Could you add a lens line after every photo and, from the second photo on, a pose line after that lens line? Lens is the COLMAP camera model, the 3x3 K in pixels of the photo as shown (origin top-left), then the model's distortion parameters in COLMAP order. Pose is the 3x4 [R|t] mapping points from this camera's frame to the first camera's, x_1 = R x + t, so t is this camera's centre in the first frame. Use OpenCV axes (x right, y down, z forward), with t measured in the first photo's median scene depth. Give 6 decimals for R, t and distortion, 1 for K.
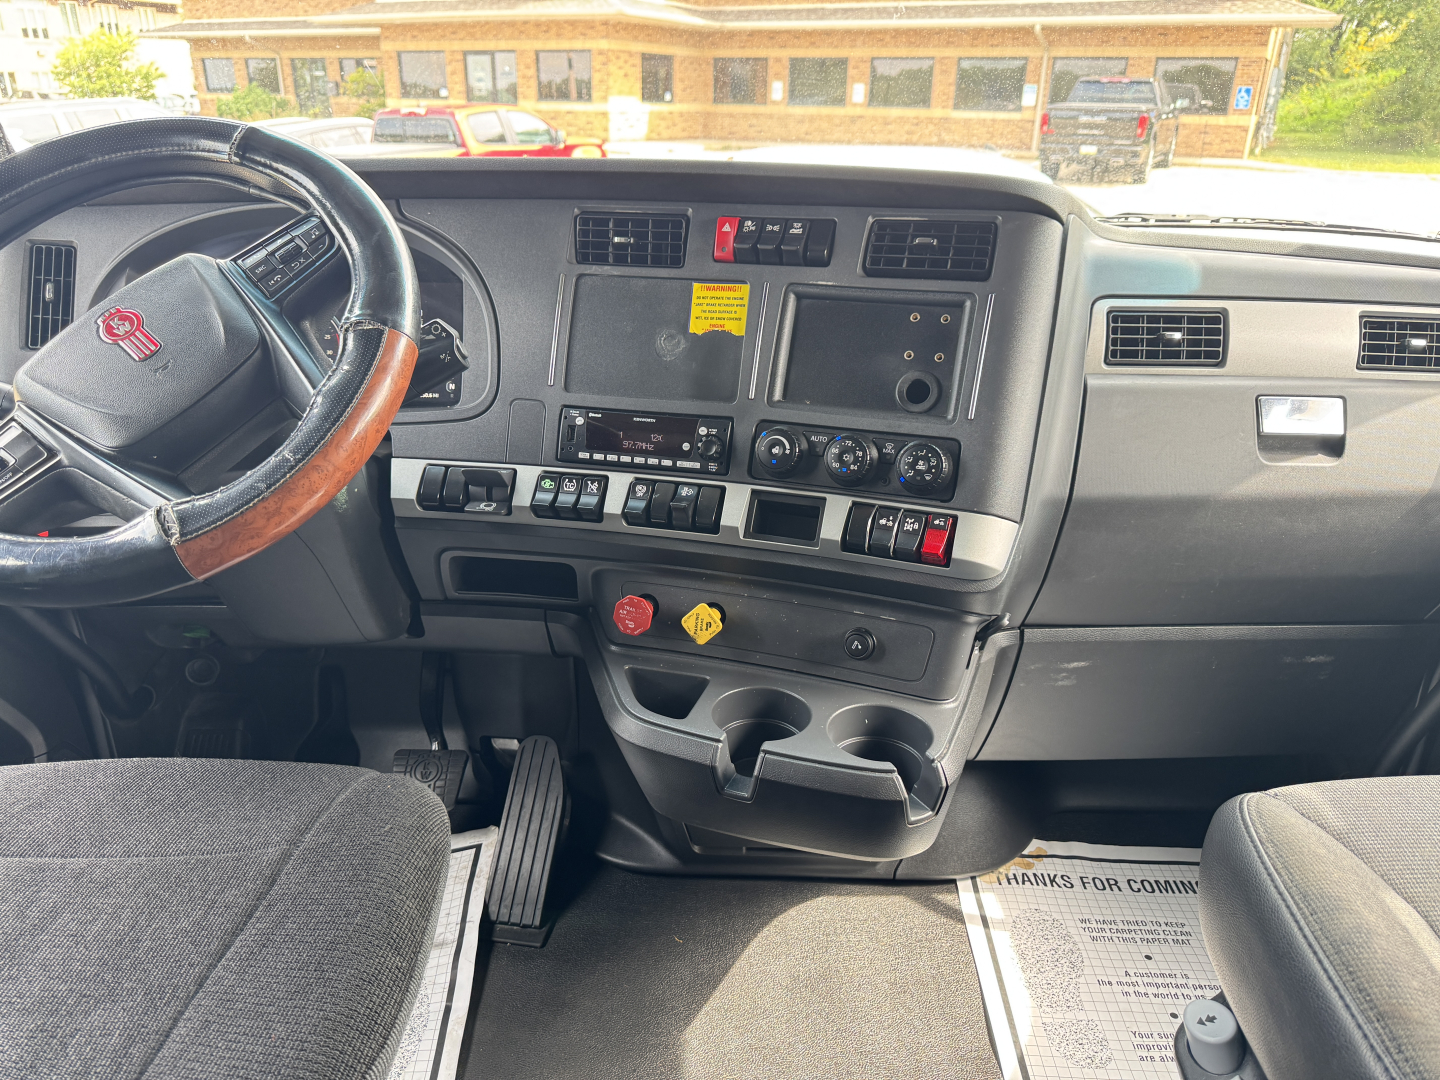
lens RADIAL K [[991.9, 0, 709.9], [0, 991.9, 545.3], [0, 0, 1]] dist [0.116799, -0.162131]
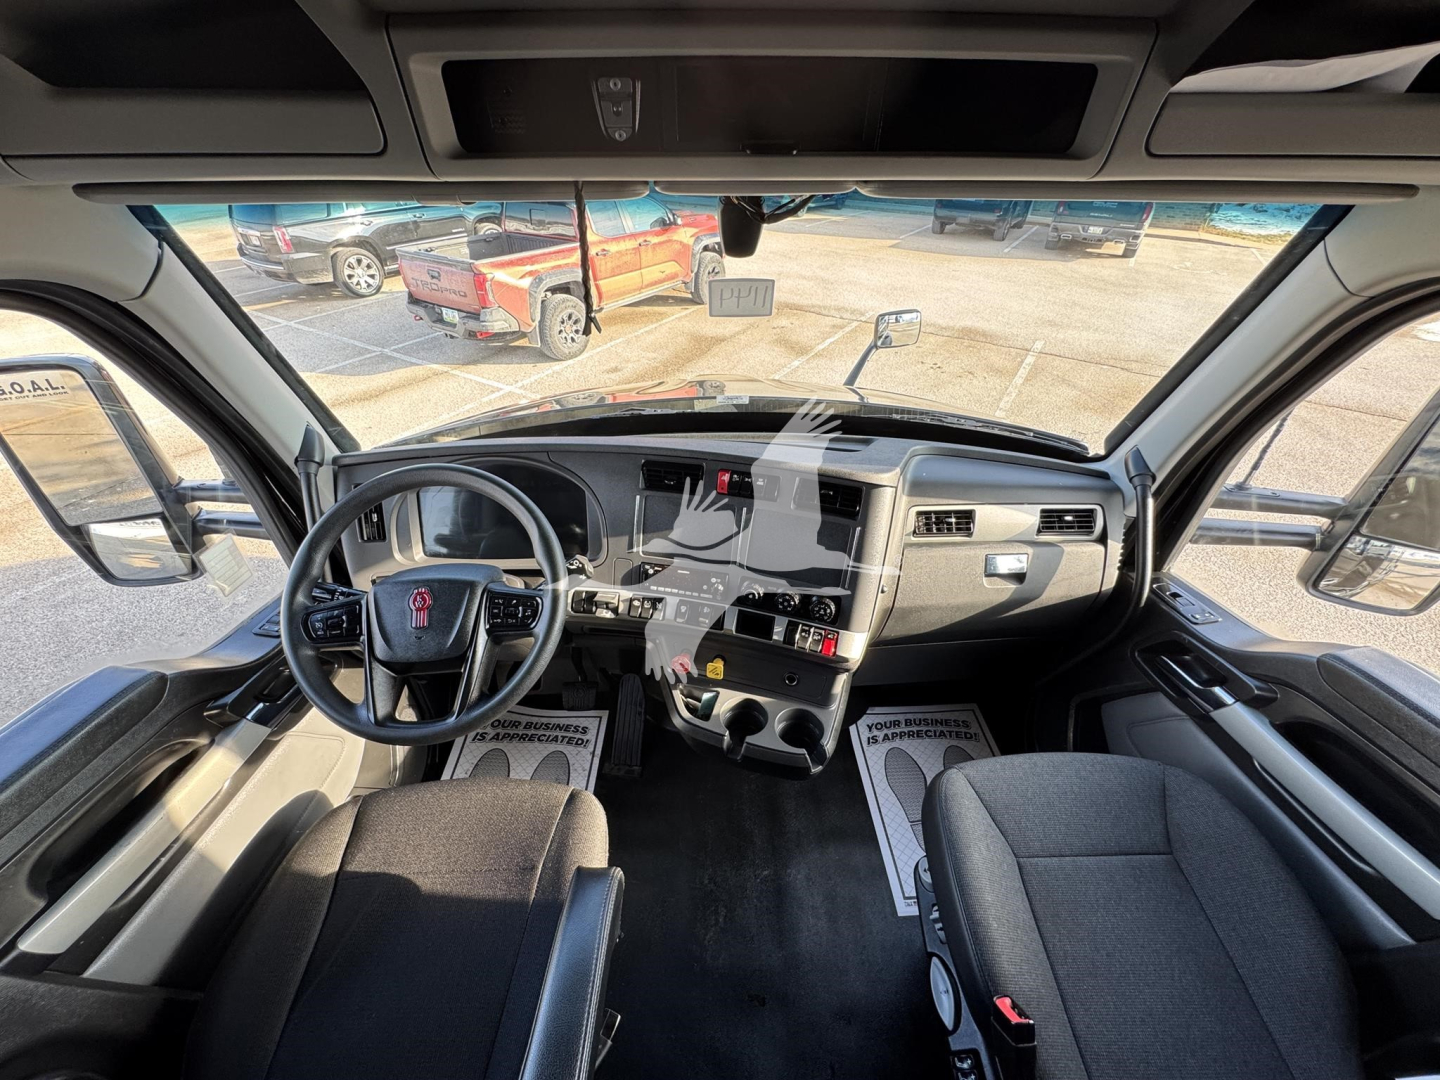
lens RADIAL K [[560.6, 0, 715.1], [0, 560.6, 537.6], [0, 0, 1]] dist [-0.000163, 0.000014]
pose [[0.999231, -0.026328, 0.029069, -0.034359], [0.019250, 0.975003, 0.221358, -0.442822], [-0.034170, -0.220628, 0.974759, -0.073460]]
